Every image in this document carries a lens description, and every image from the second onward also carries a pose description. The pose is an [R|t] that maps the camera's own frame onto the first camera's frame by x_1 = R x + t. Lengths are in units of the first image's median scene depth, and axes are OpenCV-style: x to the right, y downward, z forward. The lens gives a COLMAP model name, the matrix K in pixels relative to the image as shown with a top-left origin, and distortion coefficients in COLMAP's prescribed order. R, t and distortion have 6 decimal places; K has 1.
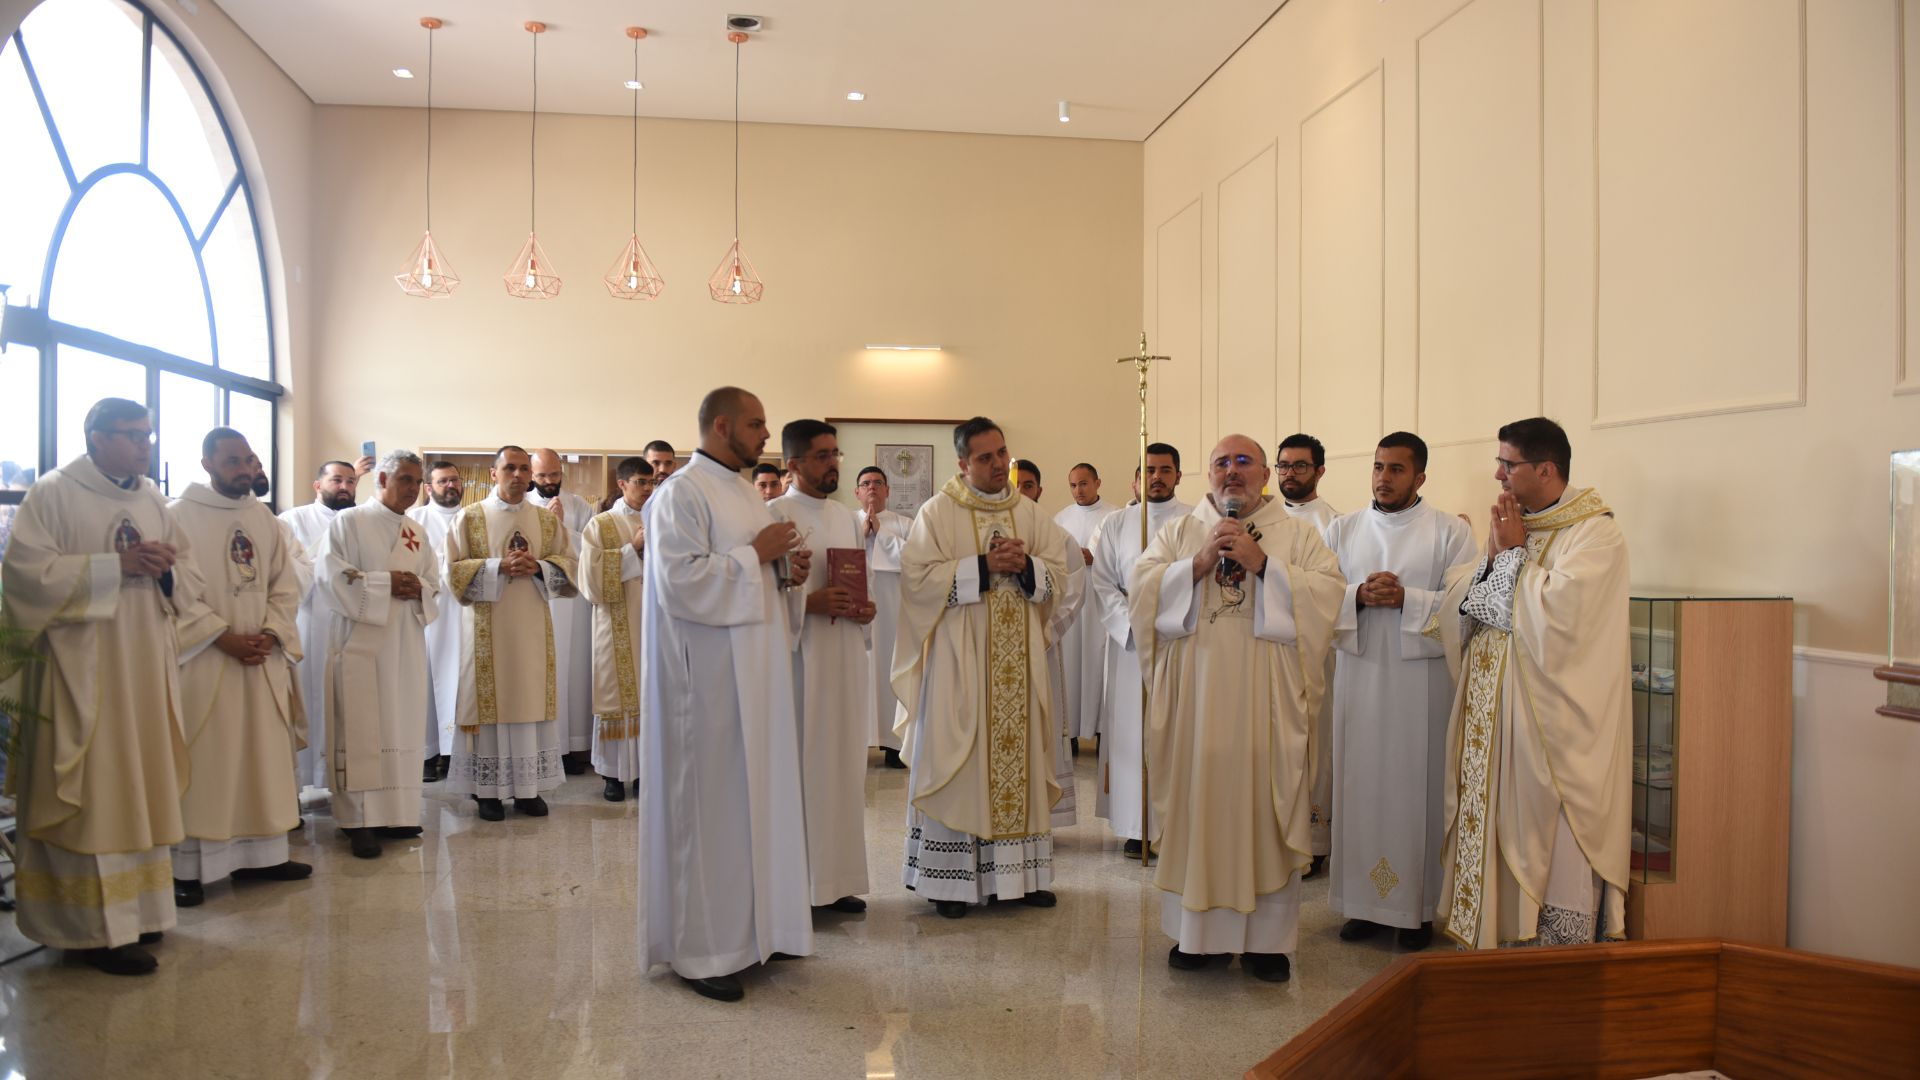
lens RADIAL K [[1295.9, 0, 946.4], [0, 1295.9, 532.5], [0, 0, 1]] dist [-0.072153, 0.009913]
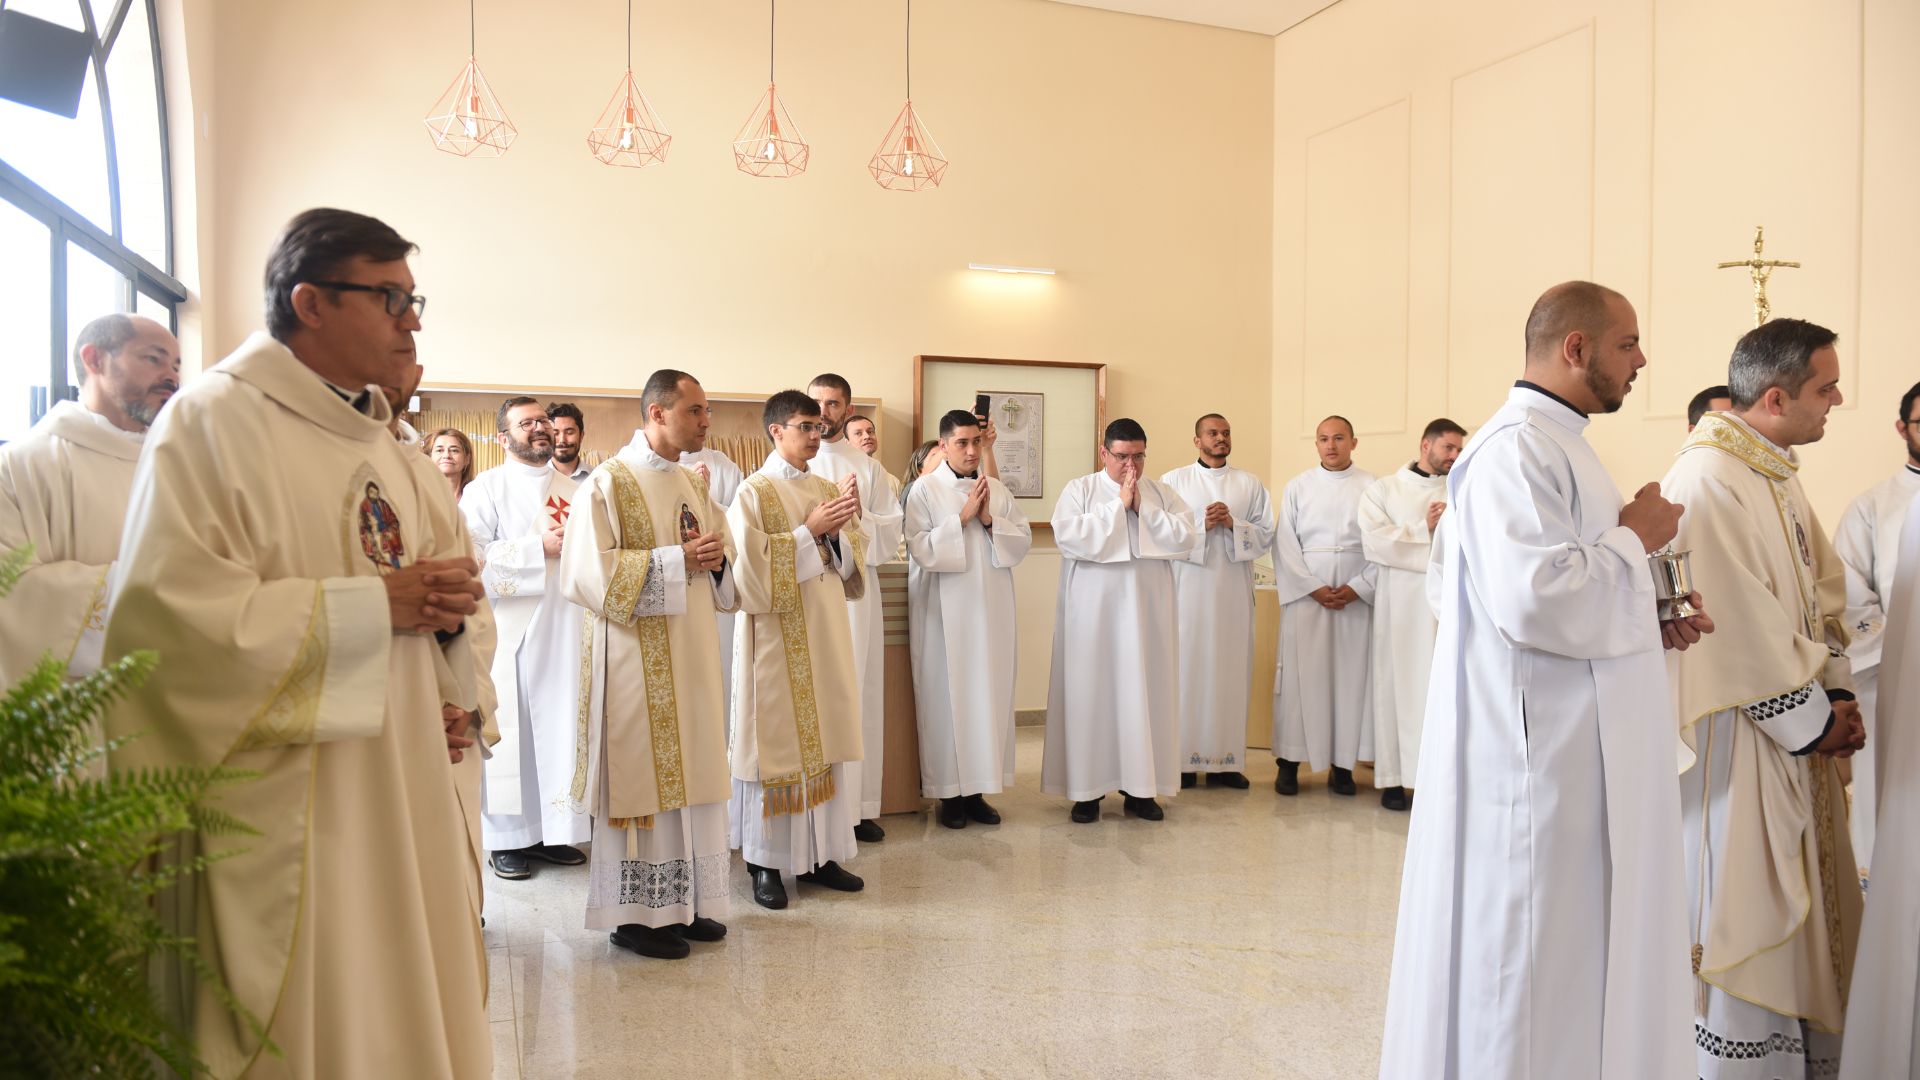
lens RADIAL K [[1295.9, 0, 944.1], [0, 1295.9, 532.3], [0, 0, 1]] dist [-0.072153, 0.009913]
pose [[0.980201, 0.000416, 0.198005, -0.305229], [-0.005797, 0.999629, 0.026599, -0.003430], [-0.197921, -0.027220, 0.979840, 0.304491]]
